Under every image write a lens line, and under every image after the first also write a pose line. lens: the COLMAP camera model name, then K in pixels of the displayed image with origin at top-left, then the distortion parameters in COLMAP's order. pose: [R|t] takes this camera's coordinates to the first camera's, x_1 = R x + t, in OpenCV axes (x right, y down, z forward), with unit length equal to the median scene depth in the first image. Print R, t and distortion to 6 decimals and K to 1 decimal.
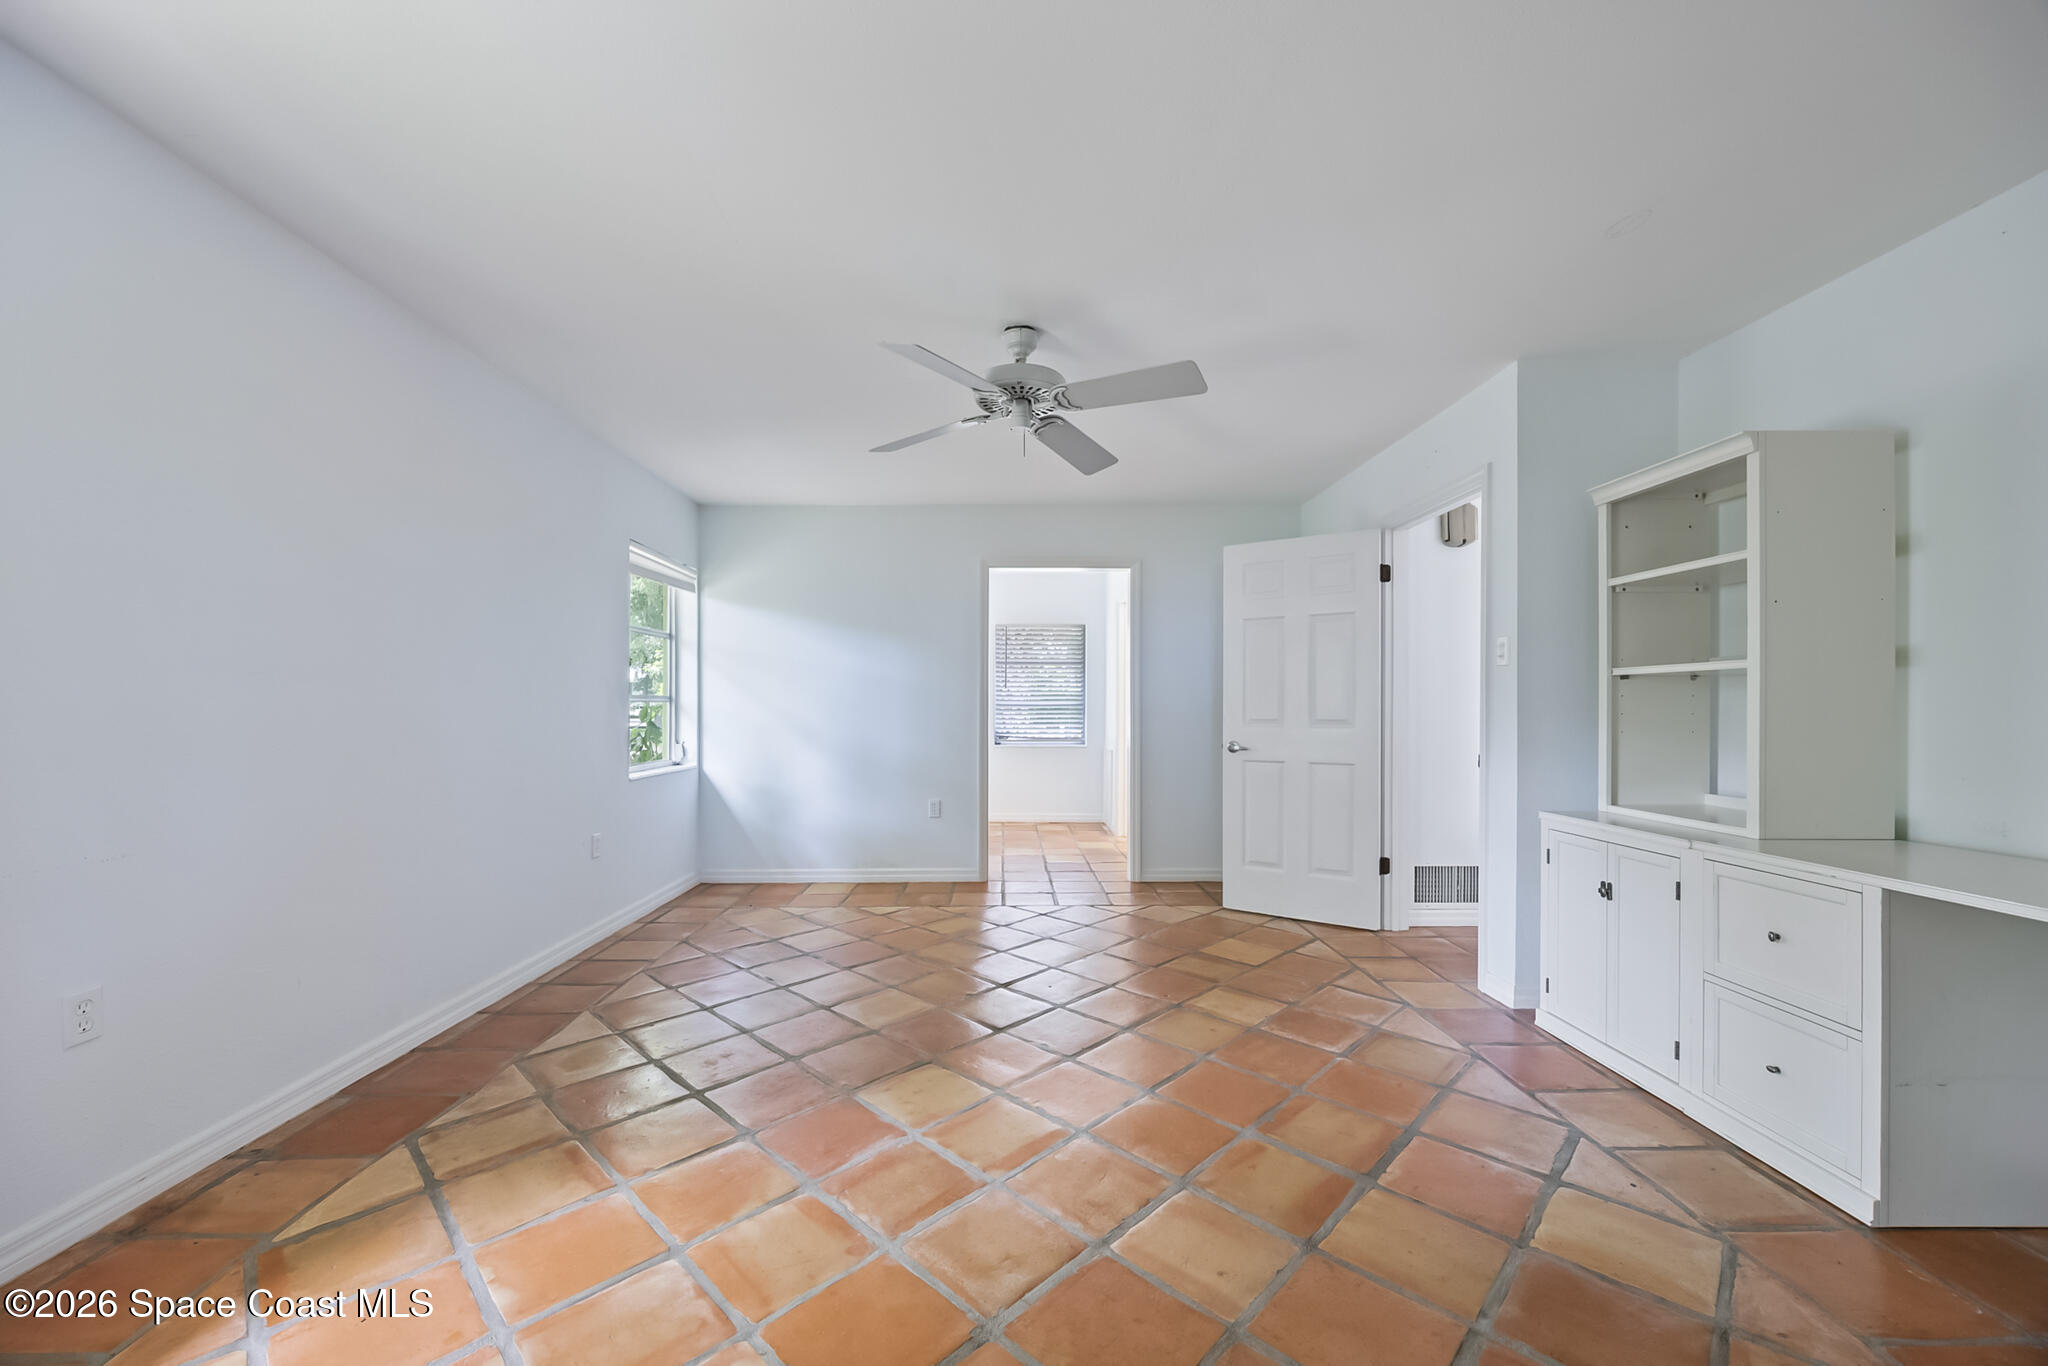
lens RADIAL K [[783.9, 0, 1019.9], [0, 783.9, 697.8], [0, 0, 1]] dist [-0.003688, -0.000155]
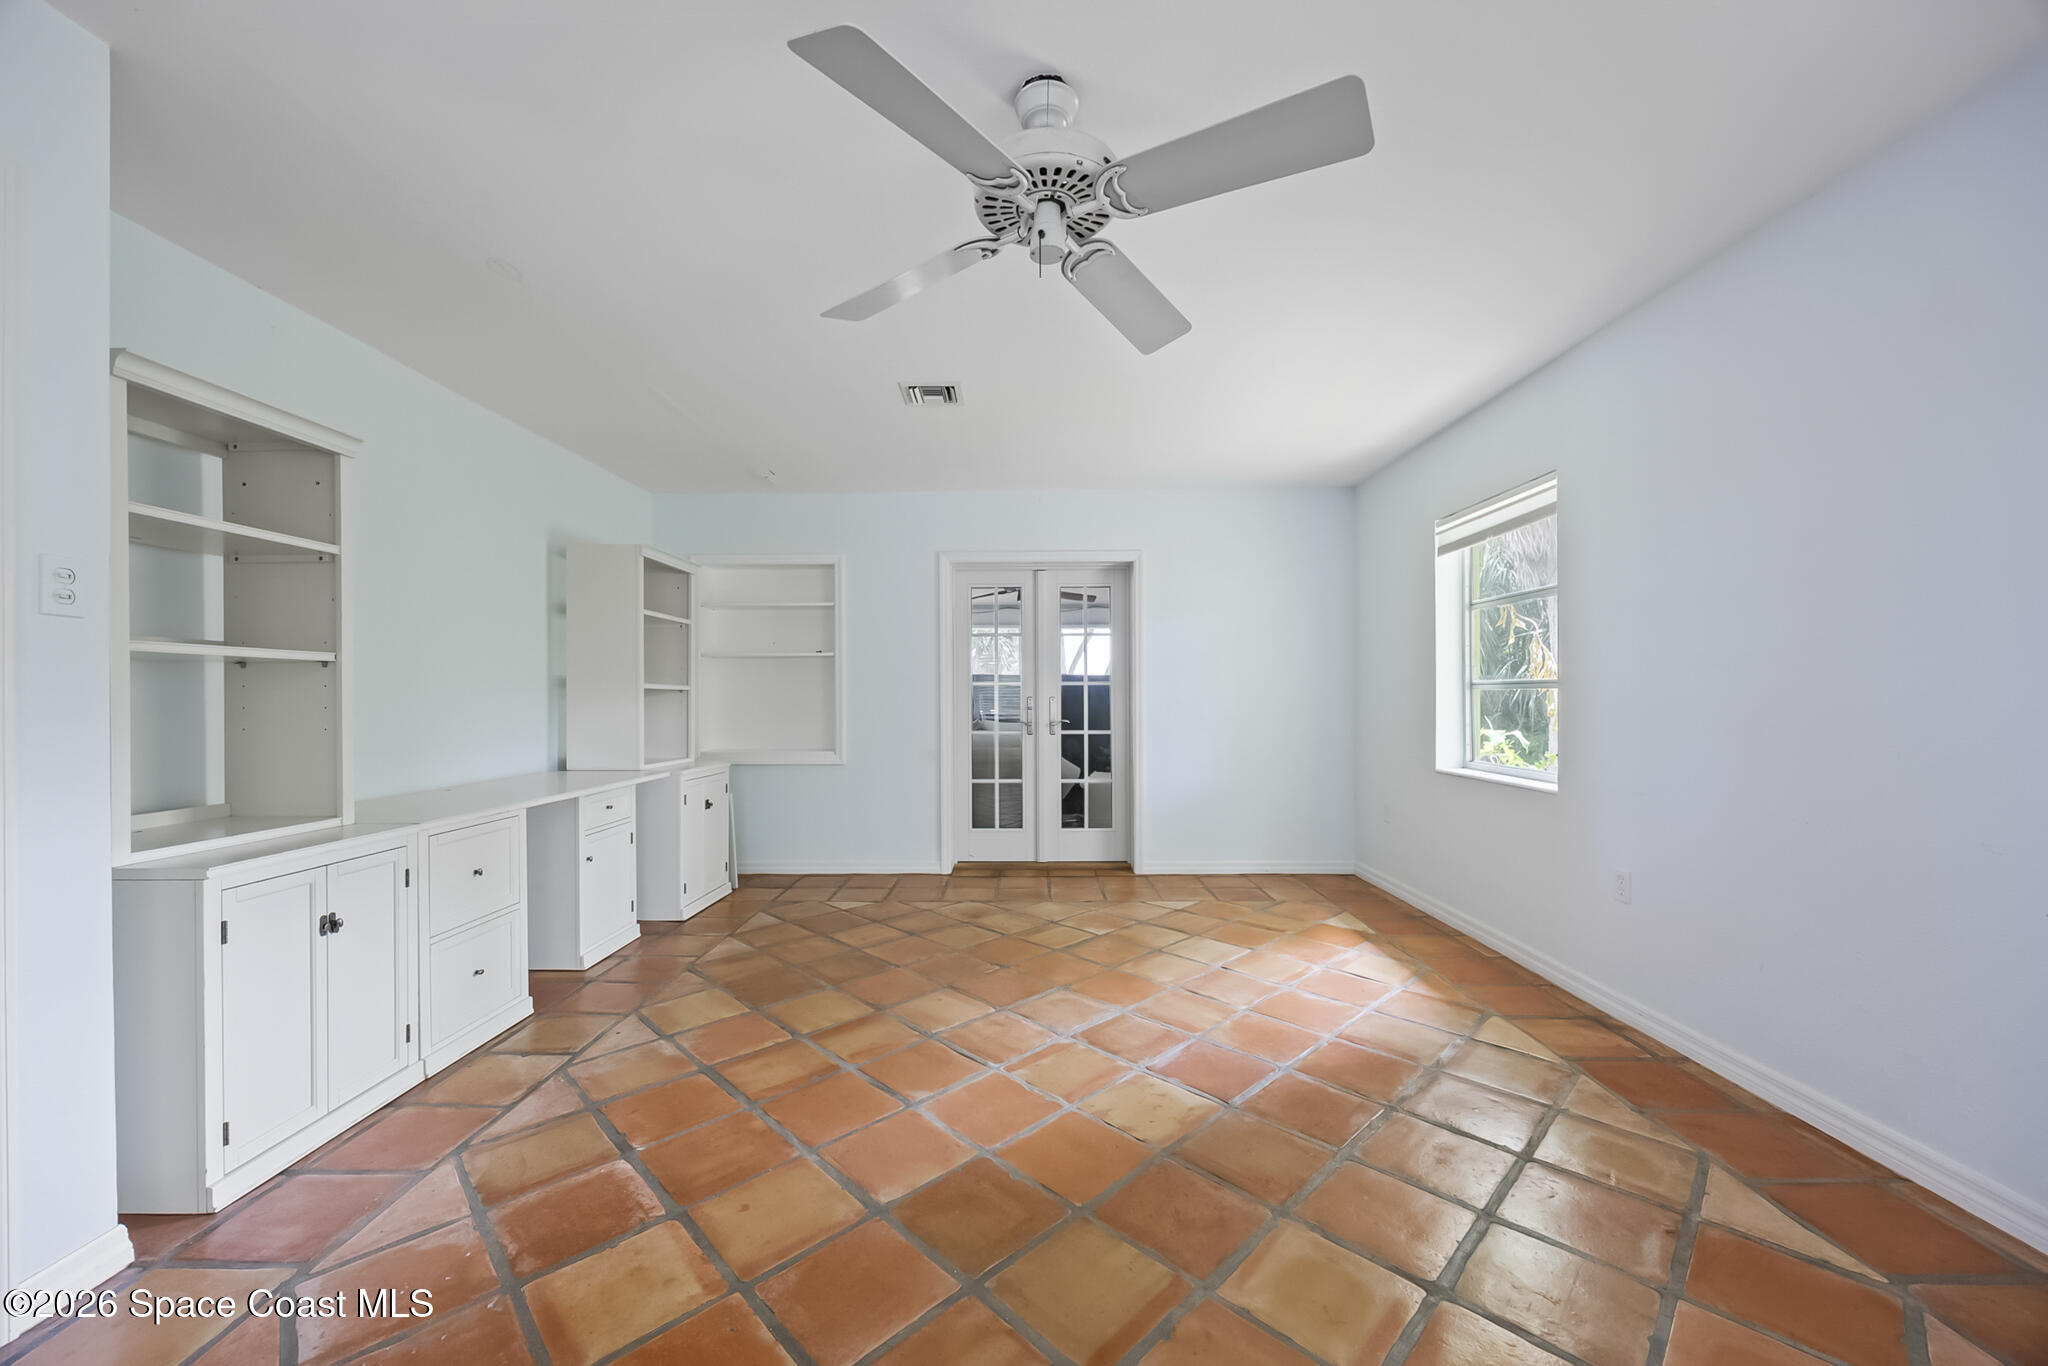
lens RADIAL K [[783.9, 0, 1019.9], [0, 783.9, 697.8], [0, 0, 1]] dist [-0.003688, -0.000155]
pose [[-0.999635, 0.002156, 0.026912, 0.009141], [0.001989, 0.999979, -0.006238, 0.020255], [-0.026925, -0.006183, -0.999618, 2.153378]]
